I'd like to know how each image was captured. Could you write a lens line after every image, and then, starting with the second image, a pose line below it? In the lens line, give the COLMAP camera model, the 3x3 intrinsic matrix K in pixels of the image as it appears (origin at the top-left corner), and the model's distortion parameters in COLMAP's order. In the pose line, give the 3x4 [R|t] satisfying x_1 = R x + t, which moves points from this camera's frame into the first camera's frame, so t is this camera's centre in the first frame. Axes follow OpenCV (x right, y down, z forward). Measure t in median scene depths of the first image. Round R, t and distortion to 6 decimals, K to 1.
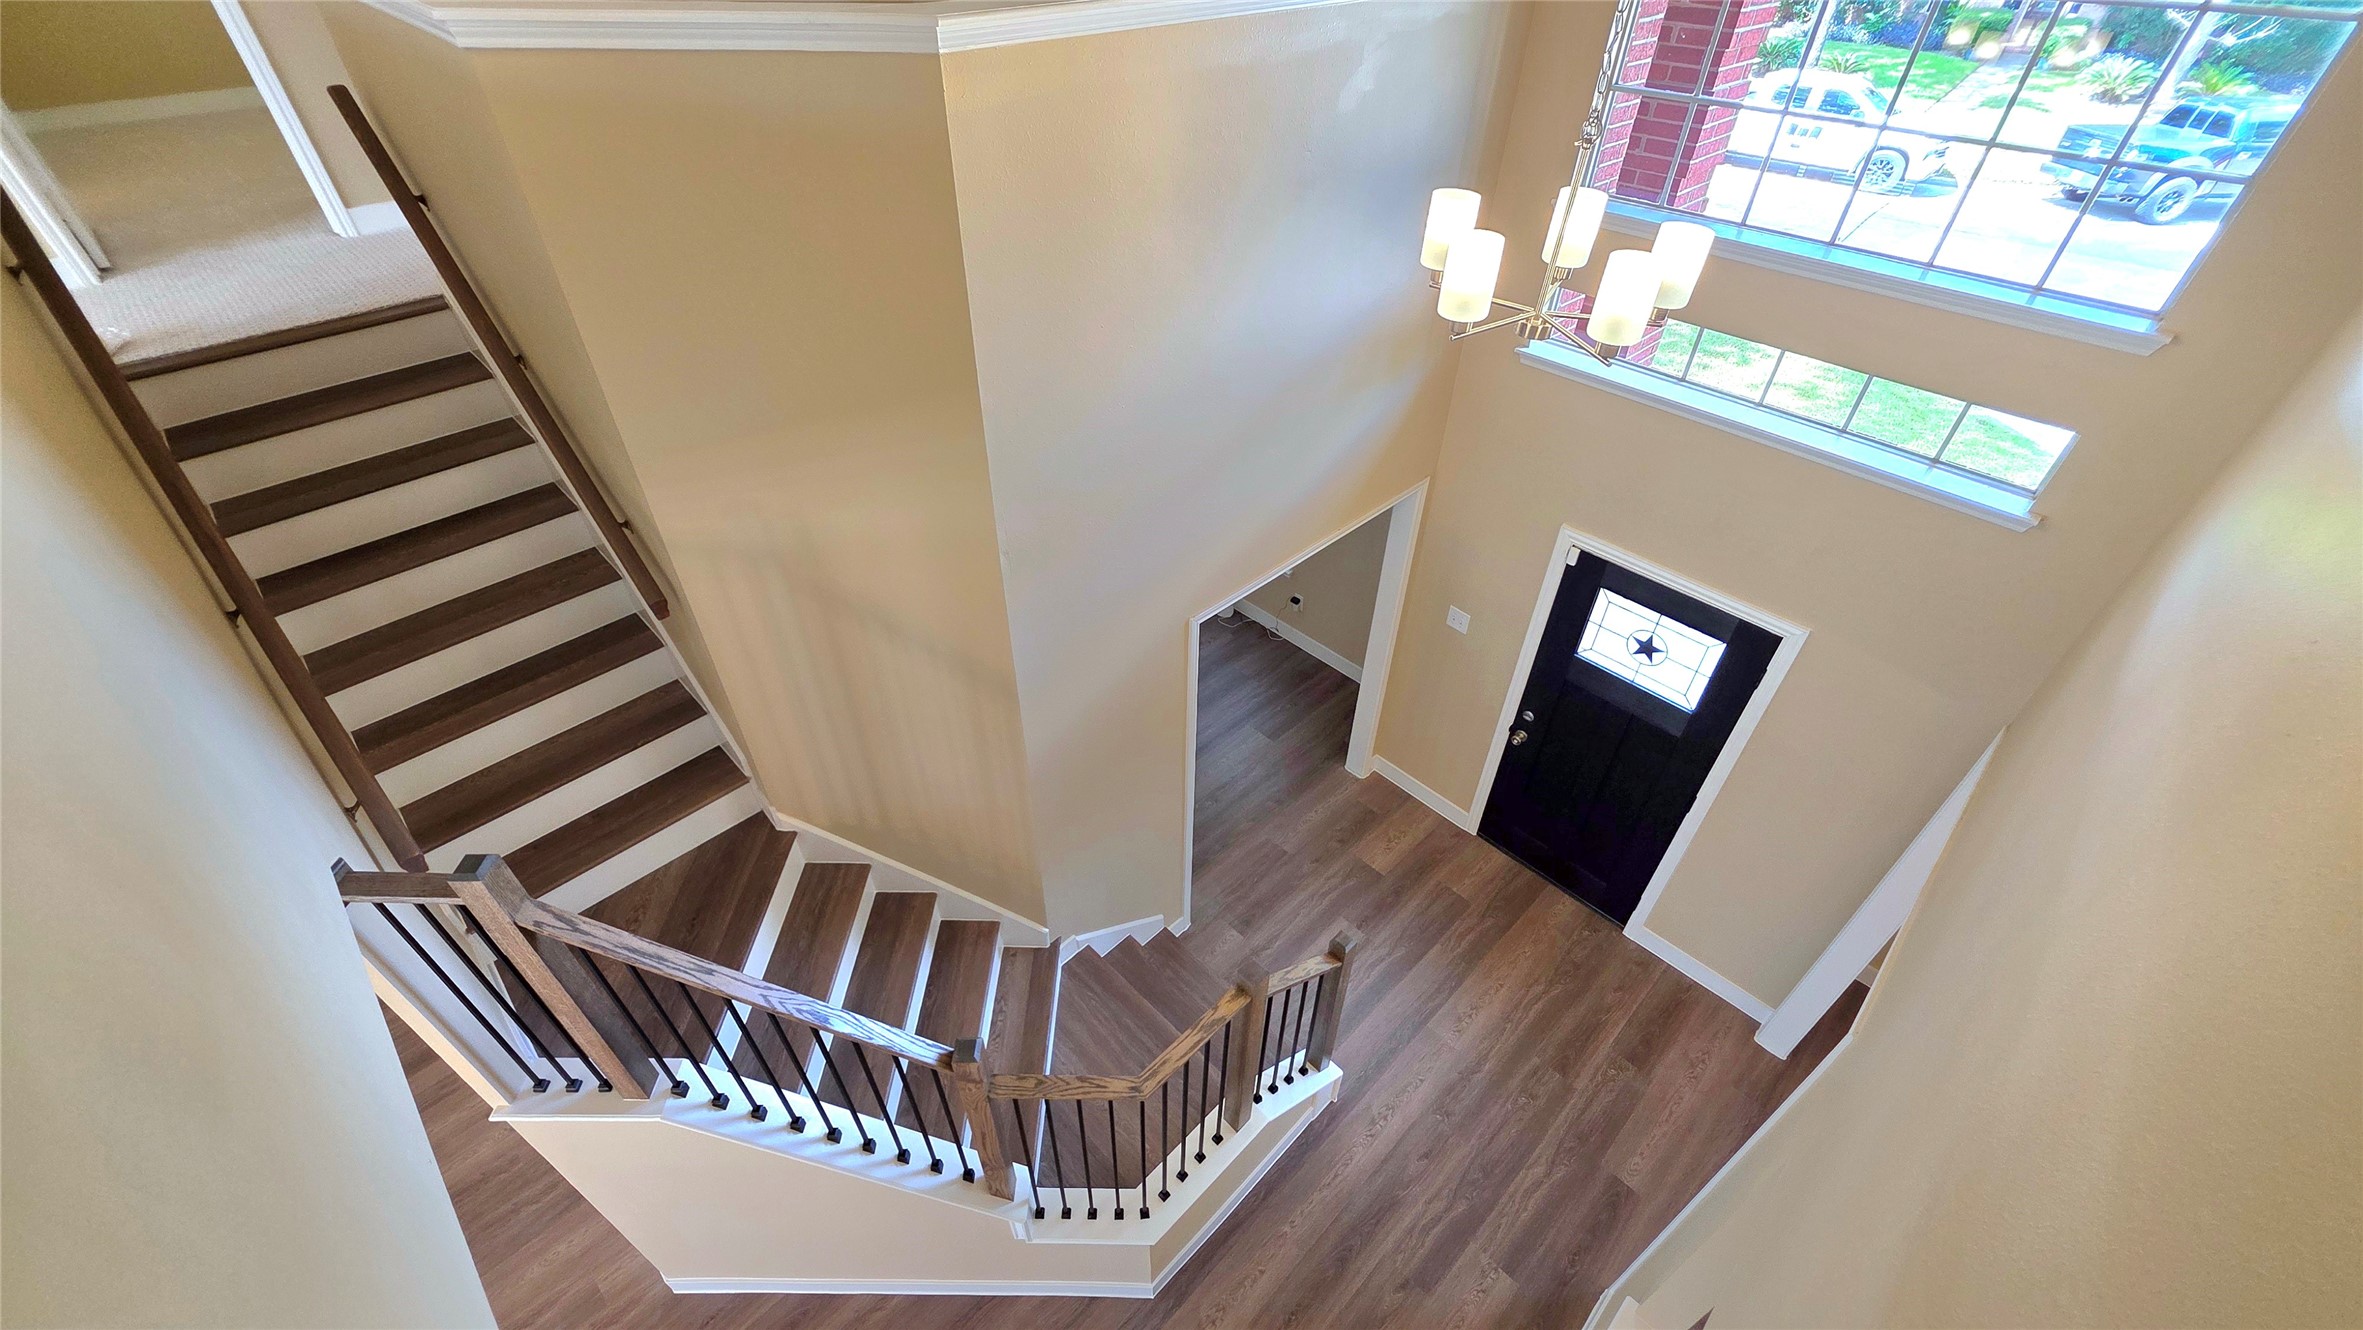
lens RADIAL K [[950.5, 0, 1166.9], [0, 950.5, 658.4], [0, 0, 1]] dist [-0.000305, 0.000017]
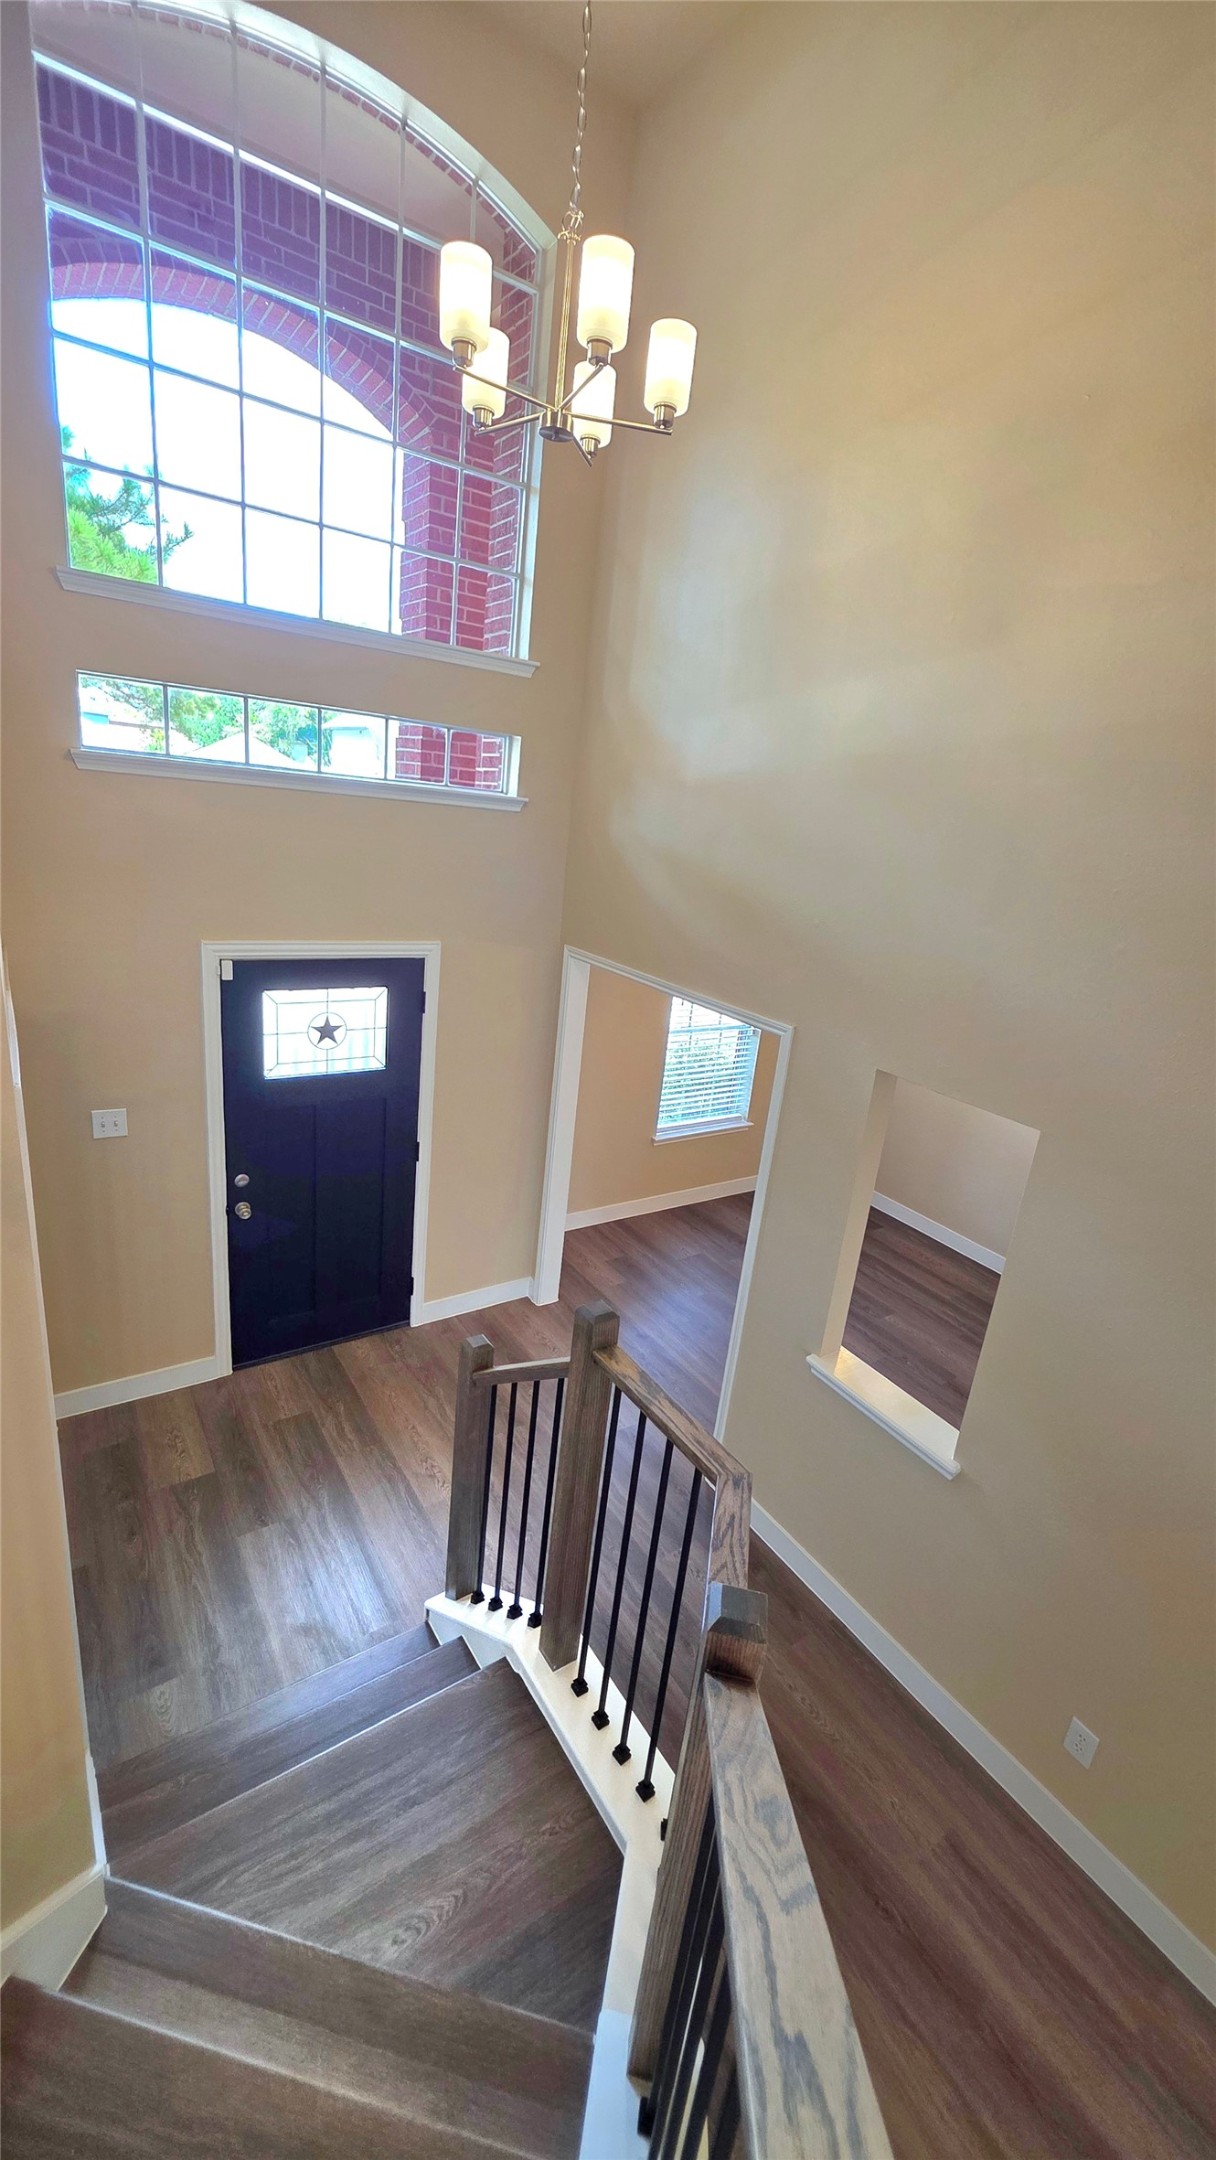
lens RADIAL K [[868.9, 0, 605.2], [0, 868.9, 1080.5], [0, 0, 1]] dist [-0.000305, 0.000017]
pose [[0.169702, -0.280264, 0.944803, -0.297490], [0.558812, 0.817048, 0.141996, 0.058282], [-0.811746, 0.503870, 0.295269, 0.435692]]
